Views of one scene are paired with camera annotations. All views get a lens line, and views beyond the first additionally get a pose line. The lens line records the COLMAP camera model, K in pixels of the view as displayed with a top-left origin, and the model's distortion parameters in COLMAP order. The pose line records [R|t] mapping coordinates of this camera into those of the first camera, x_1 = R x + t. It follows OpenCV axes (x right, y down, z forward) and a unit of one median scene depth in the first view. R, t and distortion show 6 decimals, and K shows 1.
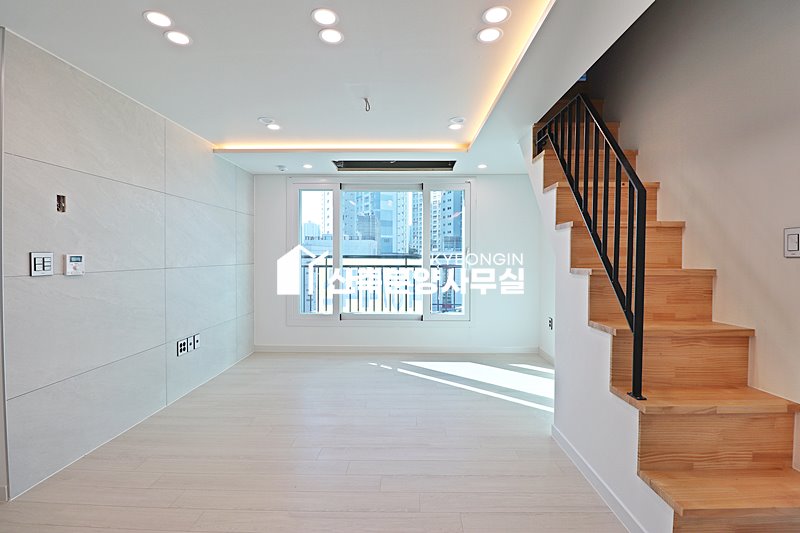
lens RADIAL K [[367.7, 0, 404.7], [0, 367.7, 260.7], [0, 0, 1]] dist [-0.001533, -0.012630]
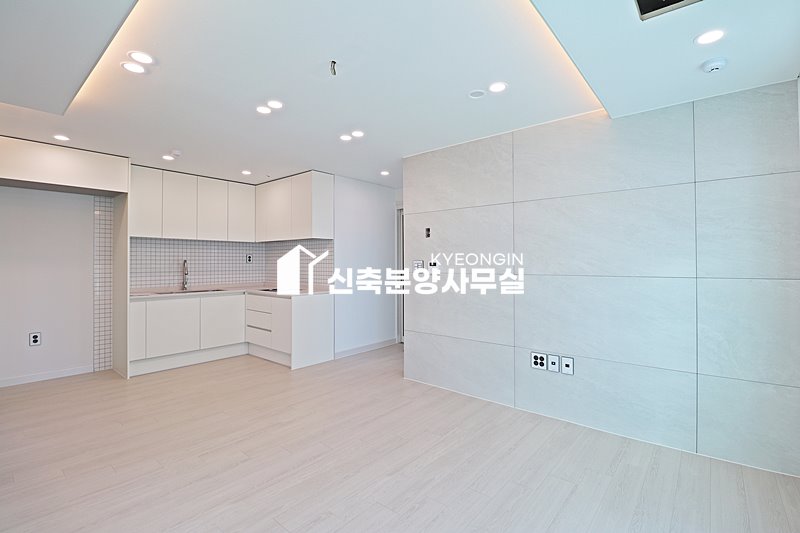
lens RADIAL K [[367.7, 0, 404.7], [0, 367.7, 260.7], [0, 0, 1]] dist [-0.001533, -0.012630]
pose [[-0.625450, -0.004202, -0.780253, 0.354779], [-0.009826, 0.999949, 0.002491, -0.017873], [0.780202, 0.009225, -0.625459, 1.400387]]
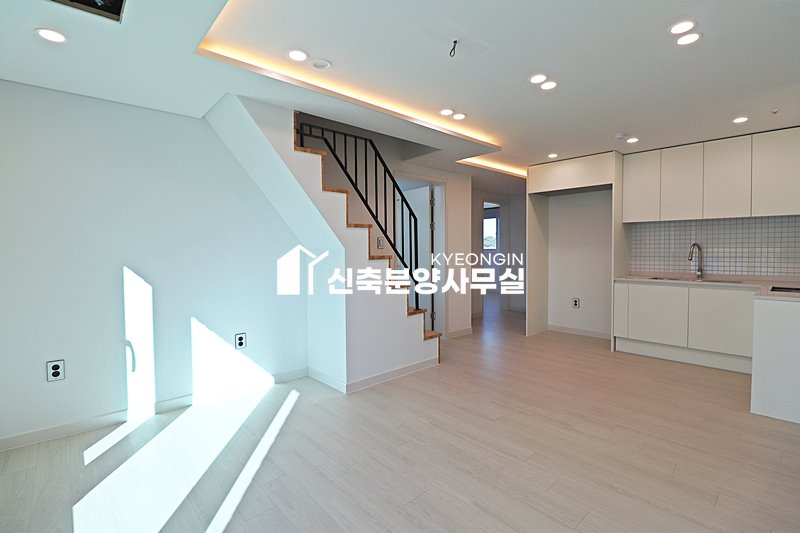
lens RADIAL K [[371.5, 0, 404.8], [0, 371.5, 258.7], [0, 0, 1]] dist [0.000620, -0.012534]
pose [[-0.691417, -0.017749, 0.722238, -0.520598], [0.014012, 0.999181, 0.037970, -0.018287], [-0.722320, 0.036373, -0.690601, 1.416321]]
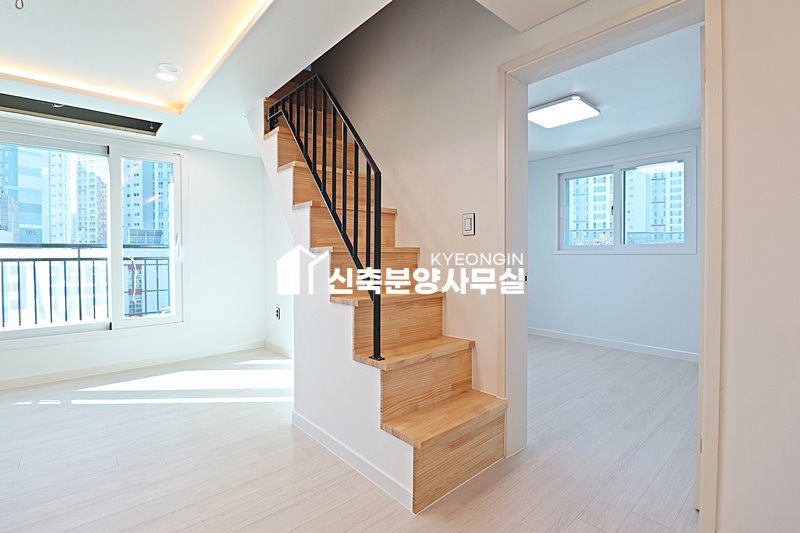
lens RADIAL K [[371.5, 0, 404.8], [0, 371.5, 258.7], [0, 0, 1]] dist [0.000620, -0.012534]
pose [[0.734048, -0.014994, 0.678932, -0.033547], [0.014042, 0.999878, 0.006900, 0.034499], [-0.678952, 0.004469, 0.734169, 0.063339]]
